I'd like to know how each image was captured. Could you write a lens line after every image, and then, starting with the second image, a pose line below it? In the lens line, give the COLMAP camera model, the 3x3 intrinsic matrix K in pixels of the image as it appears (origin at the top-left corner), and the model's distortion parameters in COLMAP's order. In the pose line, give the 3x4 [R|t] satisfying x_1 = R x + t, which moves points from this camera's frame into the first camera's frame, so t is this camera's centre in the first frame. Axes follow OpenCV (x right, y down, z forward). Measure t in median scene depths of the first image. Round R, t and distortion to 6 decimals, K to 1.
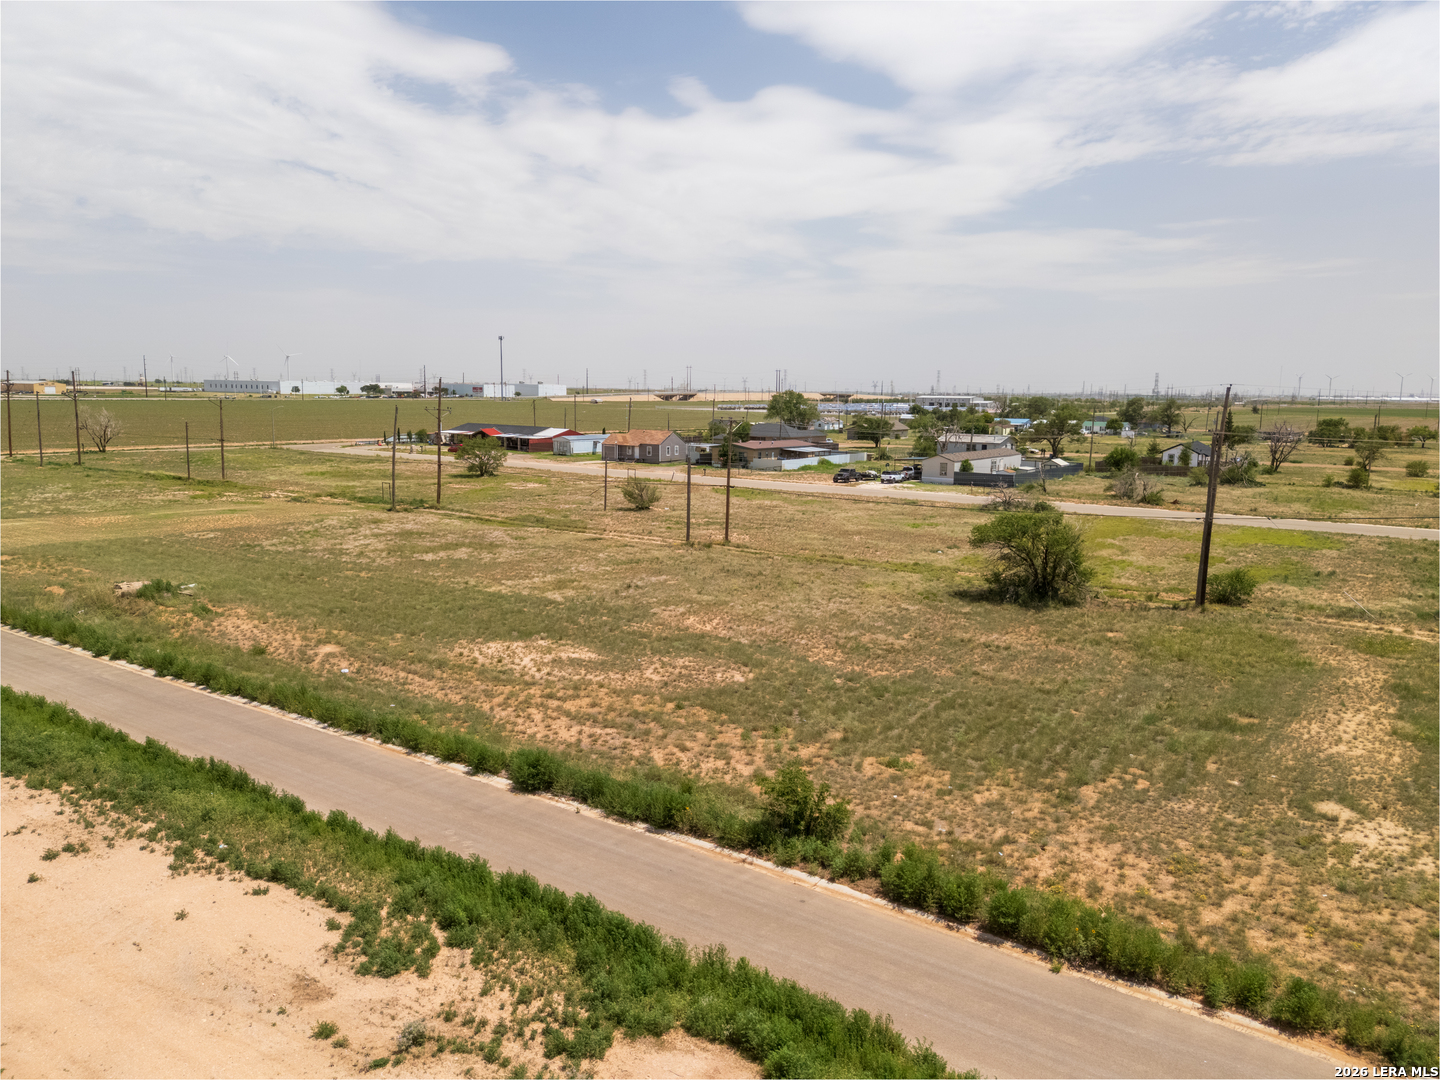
lens RADIAL K [[1057.8, 0, 719.9], [0, 1057.8, 533.9], [0, 0, 1]] dist [0.076719, -0.070262]
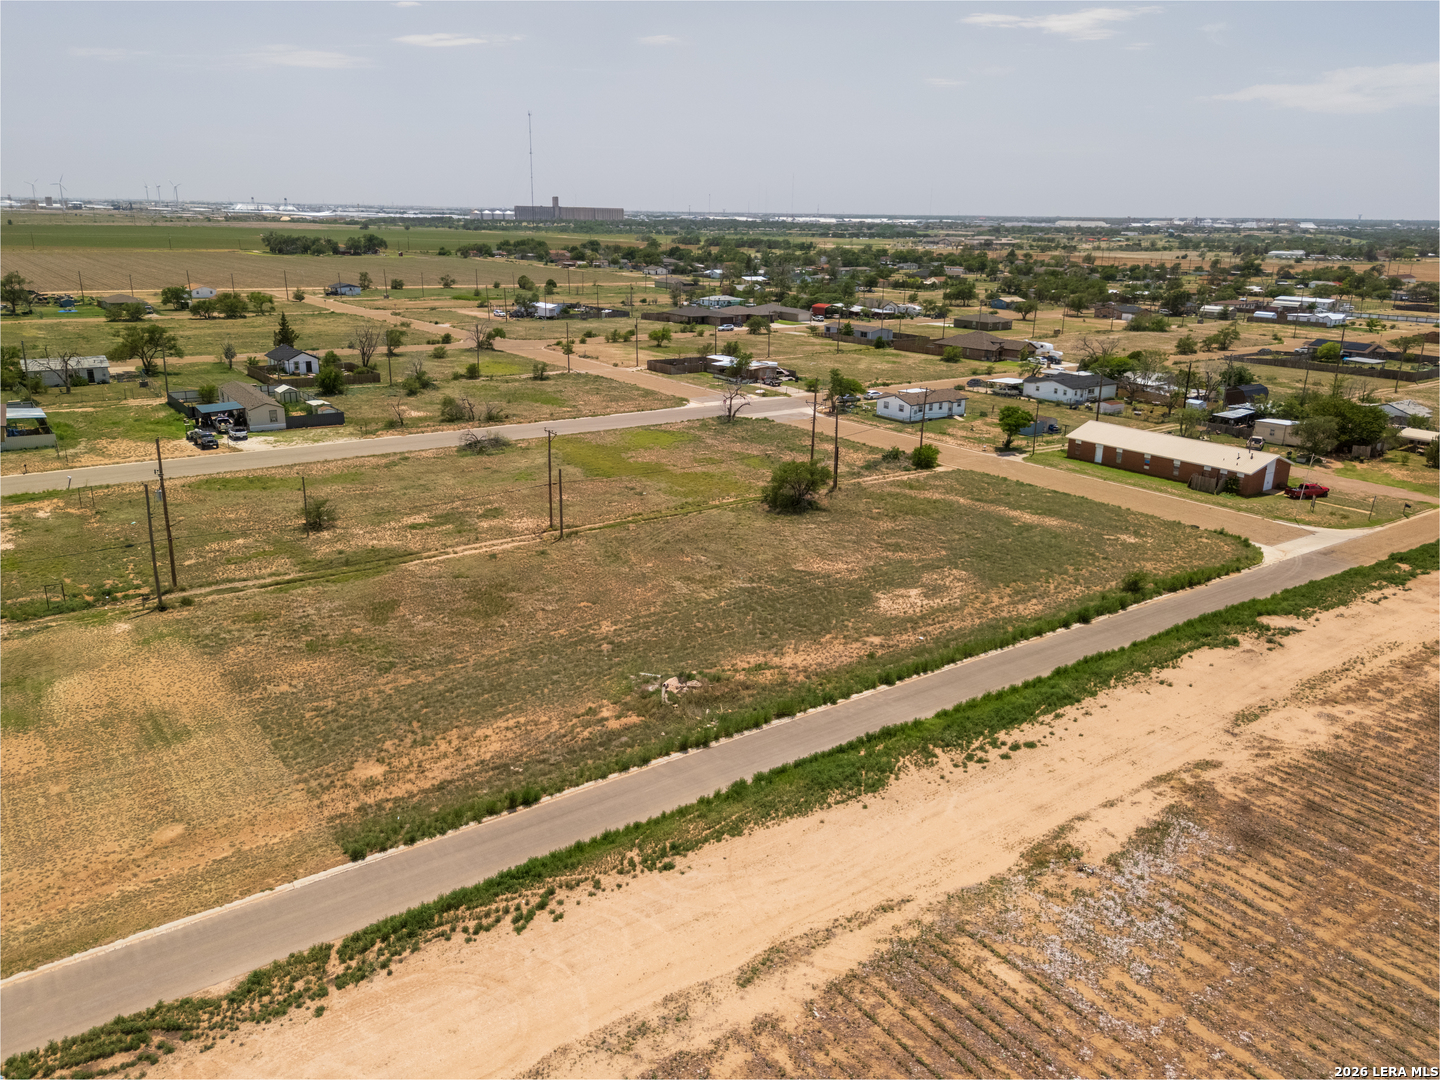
lens RADIAL K [[1057.8, 0, 721.4], [0, 1057.8, 513.2], [0, 0, 1]] dist [0.076719, -0.070262]
pose [[0.322665, -0.263731, 0.909028, -2.151141], [0.115575, 0.964189, 0.238711, -0.572881], [-0.939430, 0.028037, 0.341591, 0.739754]]
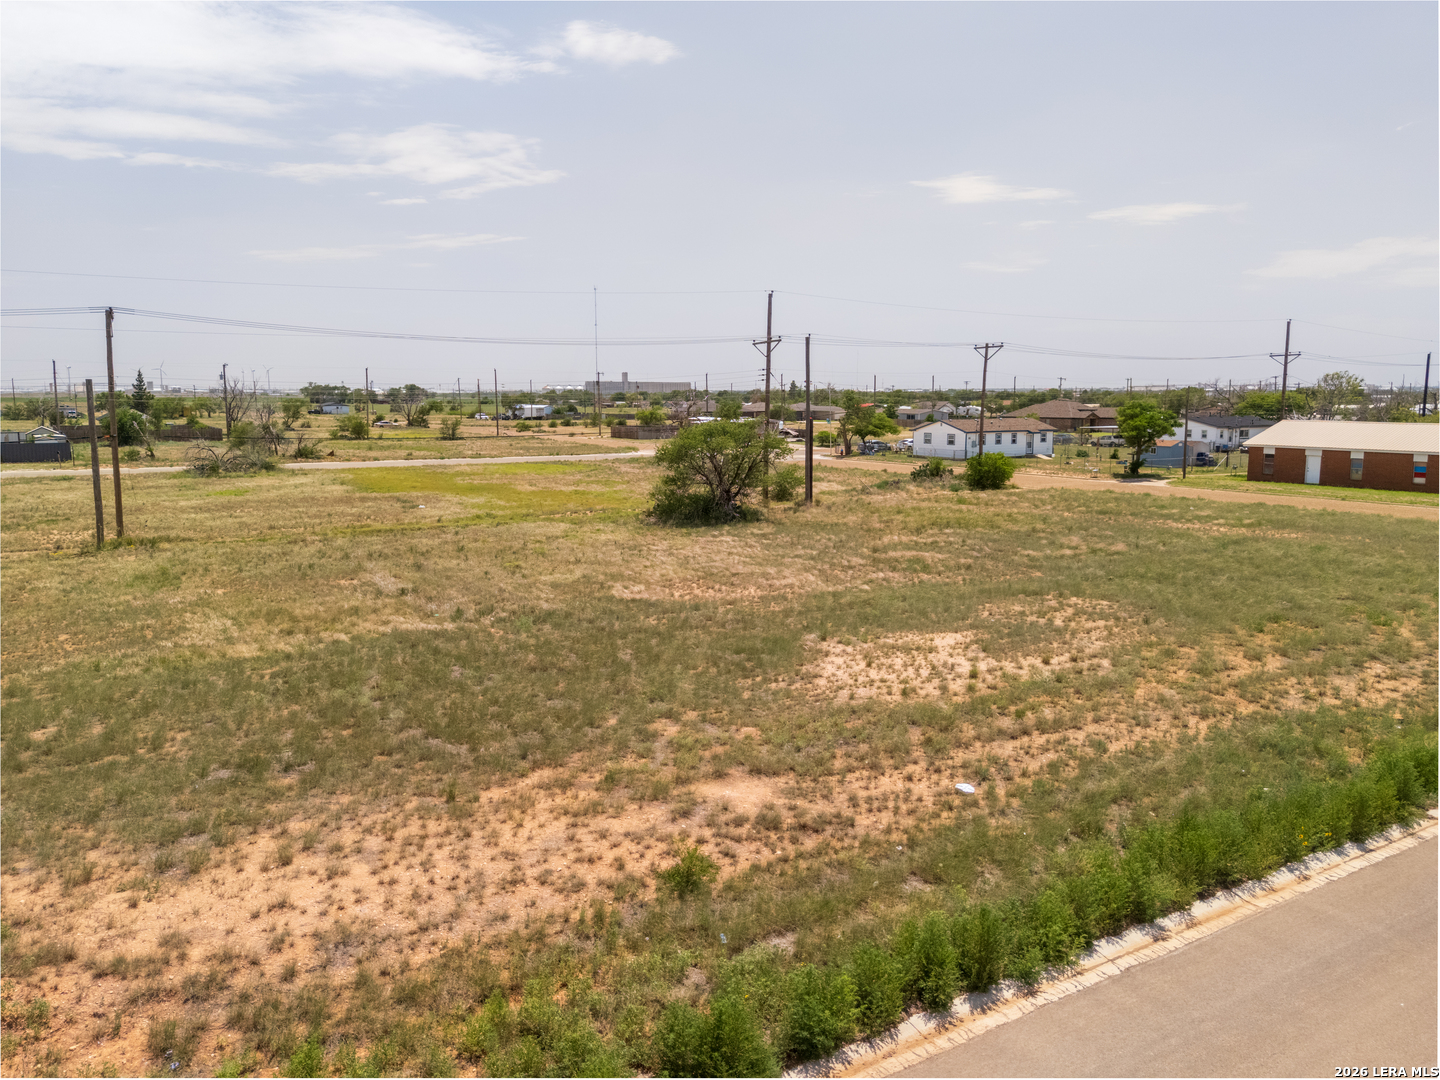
lens RADIAL K [[1057.8, 0, 720.4], [0, 1057.8, 533.0], [0, 0, 1]] dist [0.076719, -0.070262]
pose [[0.382494, -0.136667, 0.913794, -0.772736], [0.130755, 0.987053, 0.092892, -0.012995], [-0.914659, 0.083952, 0.395412, 0.973280]]
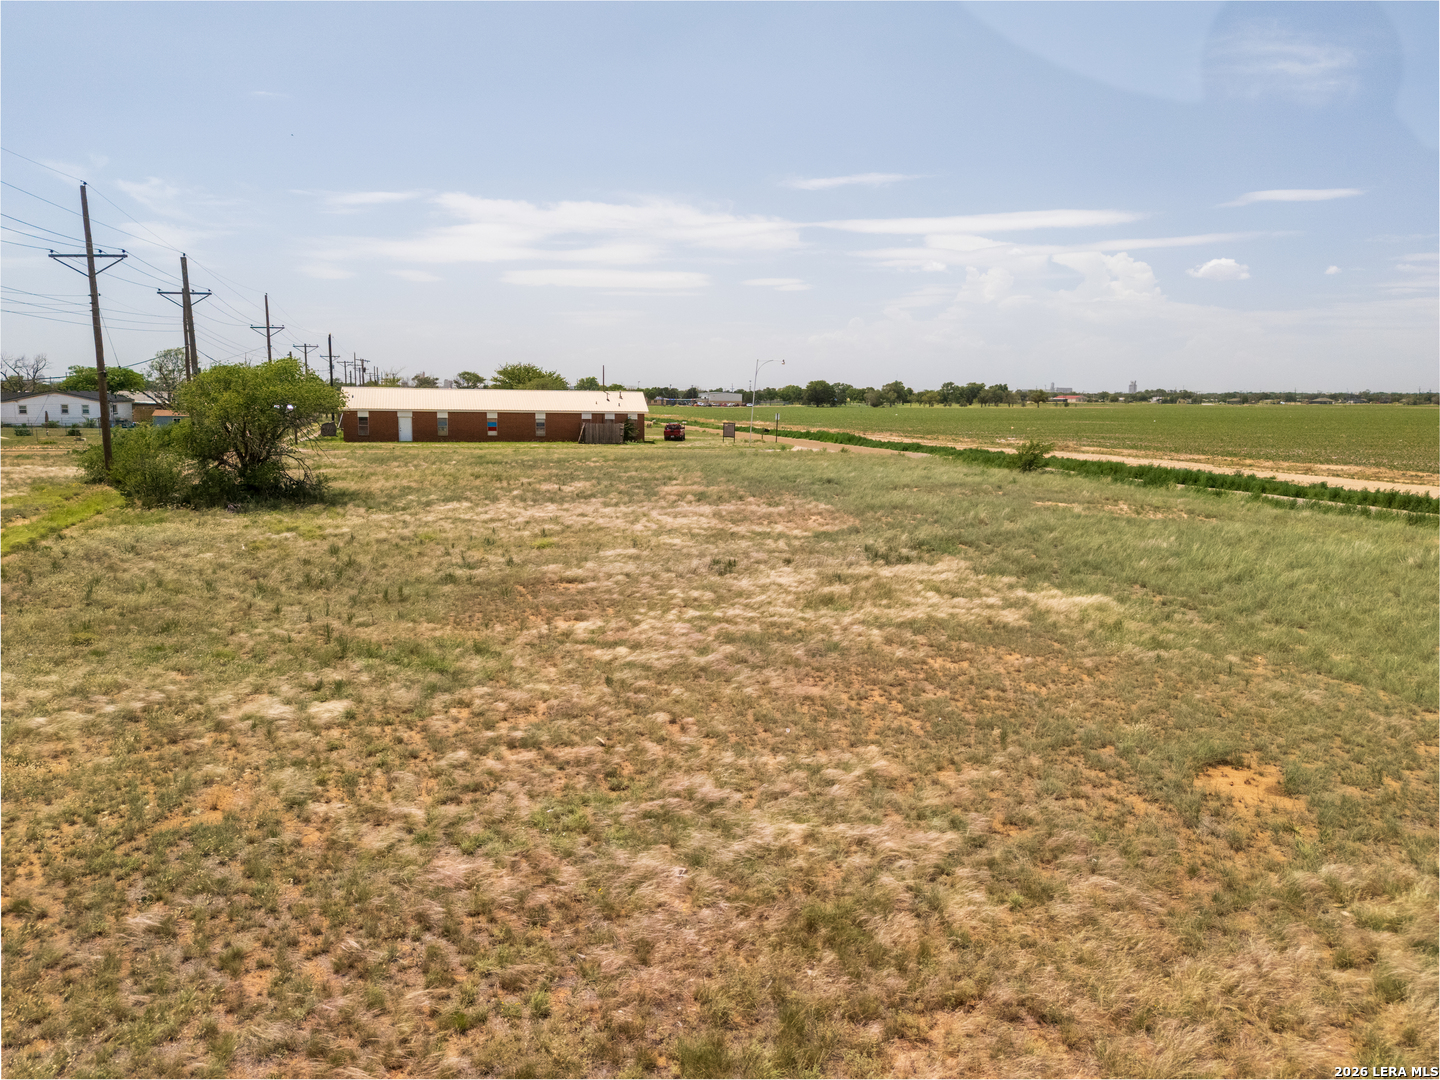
lens RADIAL K [[1057.8, 0, 723.9], [0, 1057.8, 547.7], [0, 0, 1]] dist [0.076719, -0.070262]
pose [[-0.772711, -0.113464, 0.624535, -0.513137], [0.065775, 0.964285, 0.256569, -0.088181], [-0.631341, 0.239333, -0.737650, 1.966130]]
